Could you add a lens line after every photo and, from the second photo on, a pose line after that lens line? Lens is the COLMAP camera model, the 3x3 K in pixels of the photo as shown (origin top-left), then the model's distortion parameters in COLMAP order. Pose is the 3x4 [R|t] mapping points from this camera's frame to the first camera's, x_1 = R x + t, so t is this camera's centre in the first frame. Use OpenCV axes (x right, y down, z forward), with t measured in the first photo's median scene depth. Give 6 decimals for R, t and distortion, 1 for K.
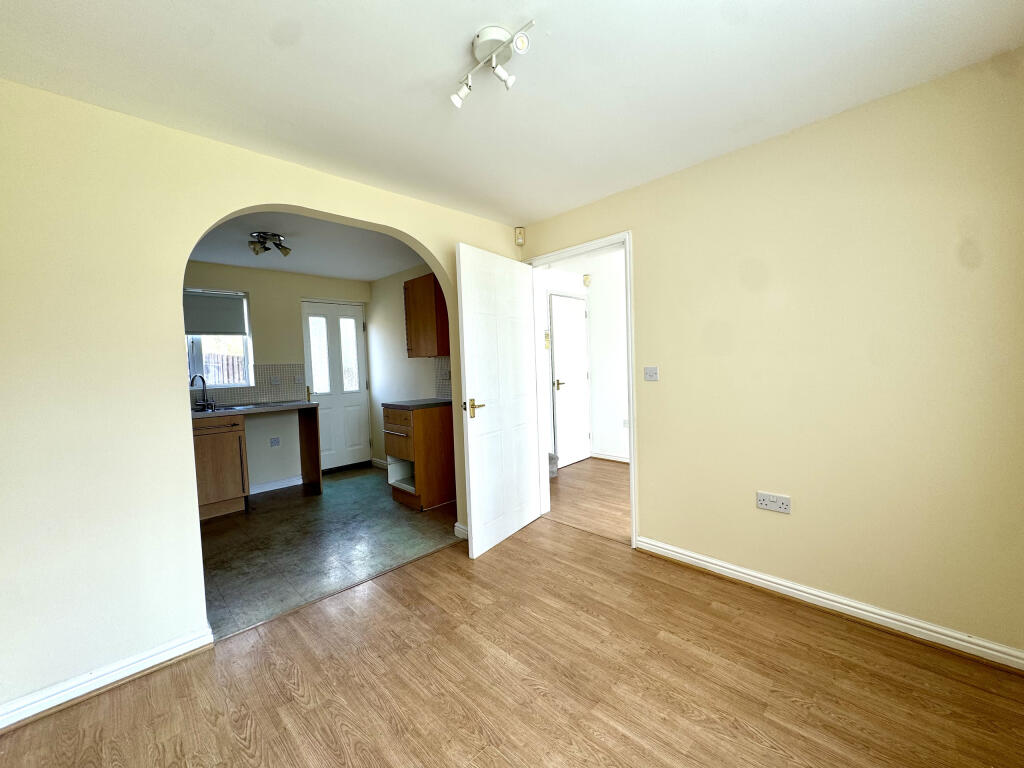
lens RADIAL K [[406.8, 0, 510.9], [0, 406.8, 385.4], [0, 0, 1]] dist [-0.003272, -0.000207]
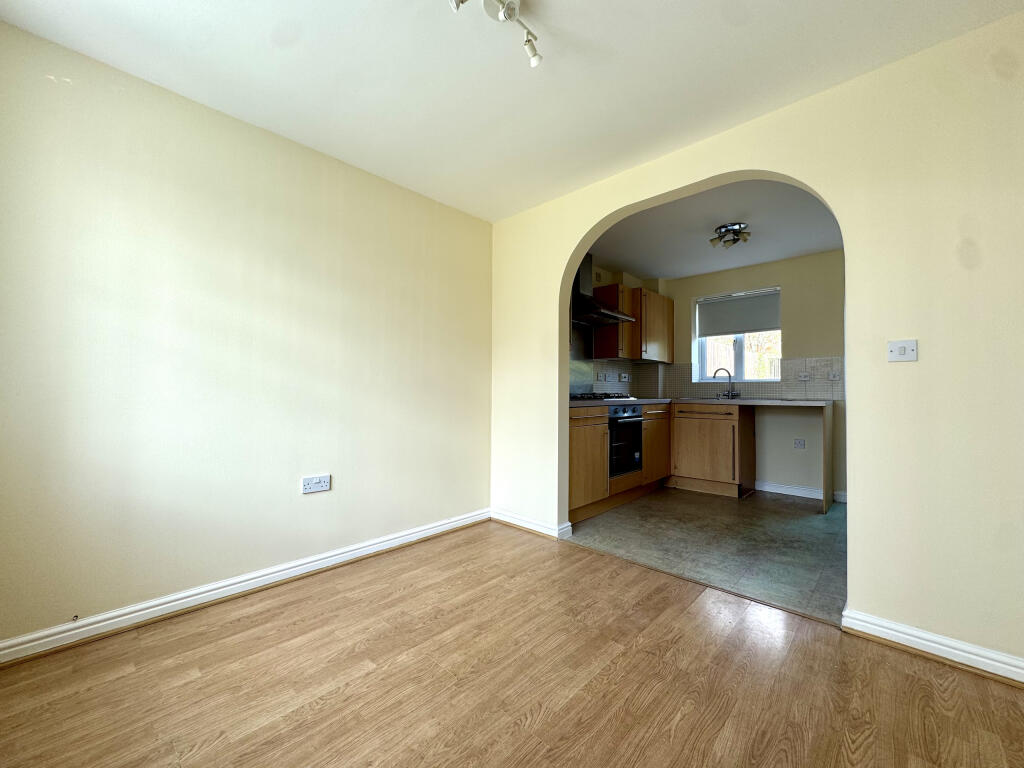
lens RADIAL K [[406.8, 0, 513.1], [0, 406.8, 386.4], [0, 0, 1]] dist [-0.003272, -0.000207]
pose [[0.035061, 0.021325, -0.999158, 0.353486], [-0.057091, 0.998182, 0.019301, 0.036627], [0.997753, 0.056366, 0.036215, 0.380756]]
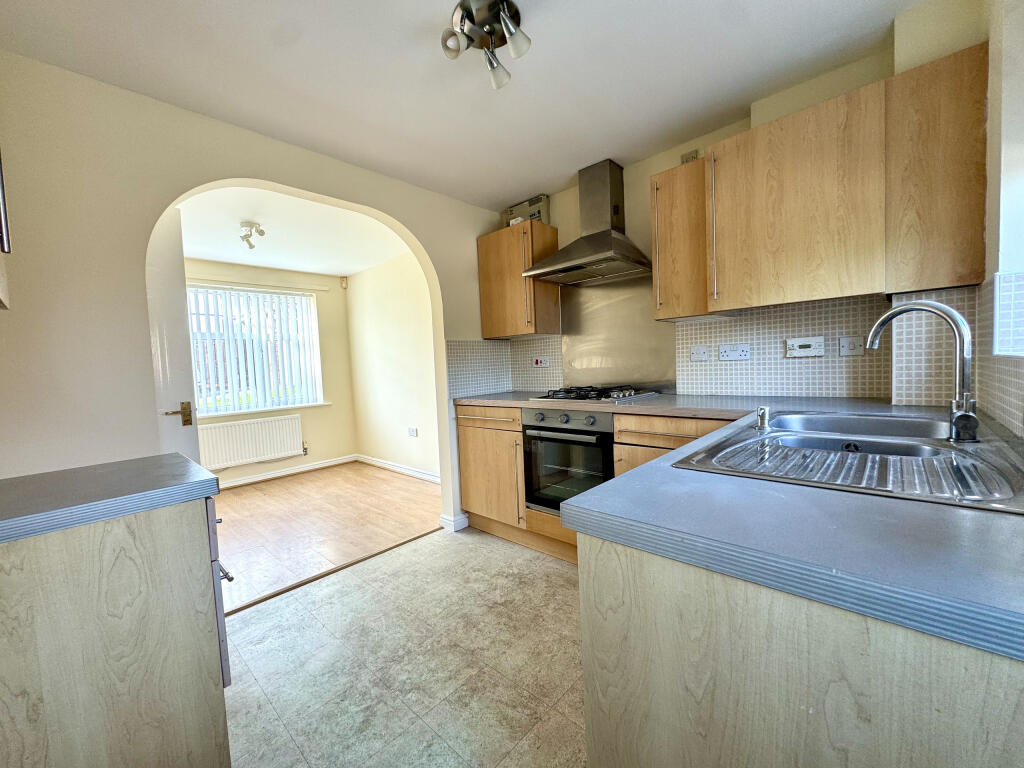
lens RADIAL K [[406.8, 0, 513.7], [0, 406.8, 385.6], [0, 0, 1]] dist [-0.003272, -0.000207]
pose [[-0.995398, 0.083562, -0.046911, -0.499229], [0.078207, 0.991258, 0.106260, -0.021940], [0.055380, 0.102103, -0.993231, 1.274504]]
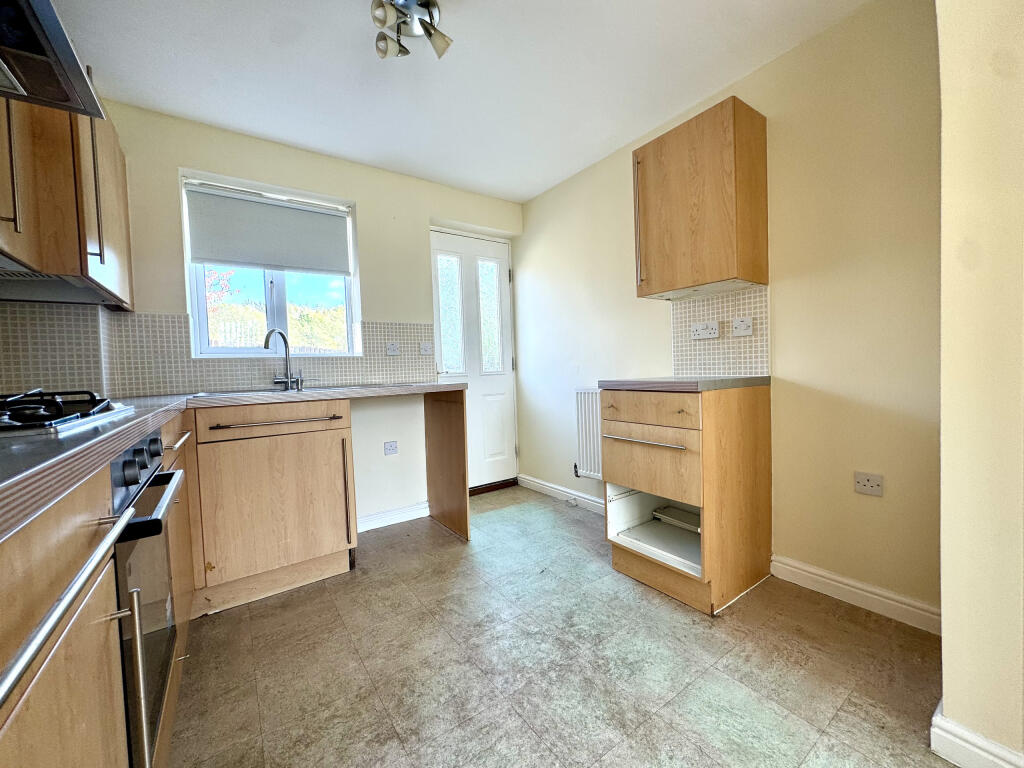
lens RADIAL K [[406.8, 0, 511.5], [0, 406.8, 385.7], [0, 0, 1]] dist [-0.003272, -0.000207]
pose [[0.986270, 0.006937, -0.164998, -0.351123], [-0.007941, 0.999954, -0.005430, 0.054886], [0.164953, 0.006665, 0.986279, 0.493903]]
